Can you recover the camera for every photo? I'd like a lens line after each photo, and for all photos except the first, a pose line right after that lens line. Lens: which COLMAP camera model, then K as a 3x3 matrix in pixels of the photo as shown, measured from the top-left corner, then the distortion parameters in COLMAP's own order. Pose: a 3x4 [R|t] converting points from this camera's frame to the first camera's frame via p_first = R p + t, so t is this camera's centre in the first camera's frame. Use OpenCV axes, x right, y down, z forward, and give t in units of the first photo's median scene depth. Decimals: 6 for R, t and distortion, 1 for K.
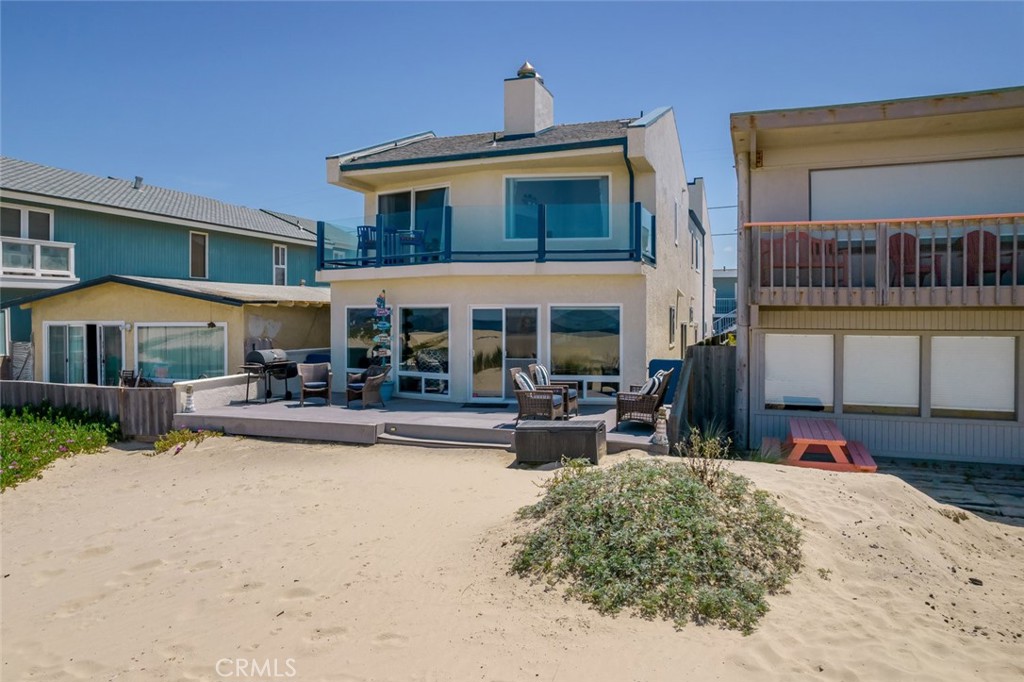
lens RADIAL K [[656.1, 0, 512.0], [0, 656.1, 341.0], [0, 0, 1]] dist [-0.034248, 0.001589]
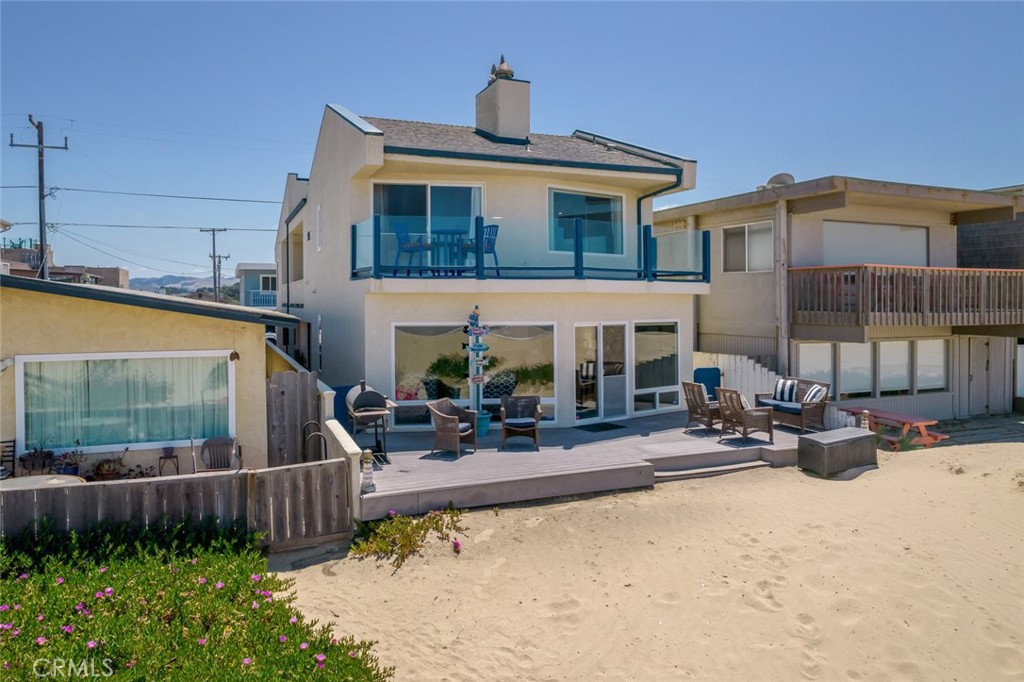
lens RADIAL K [[656.1, 0, 512.0], [0, 656.1, 341.0], [0, 0, 1]] dist [-0.034248, 0.001589]
pose [[0.746342, -0.036599, 0.664556, -0.700708], [0.028706, 0.999328, 0.022797, -0.048691], [-0.664943, 0.002063, 0.746891, 0.326315]]
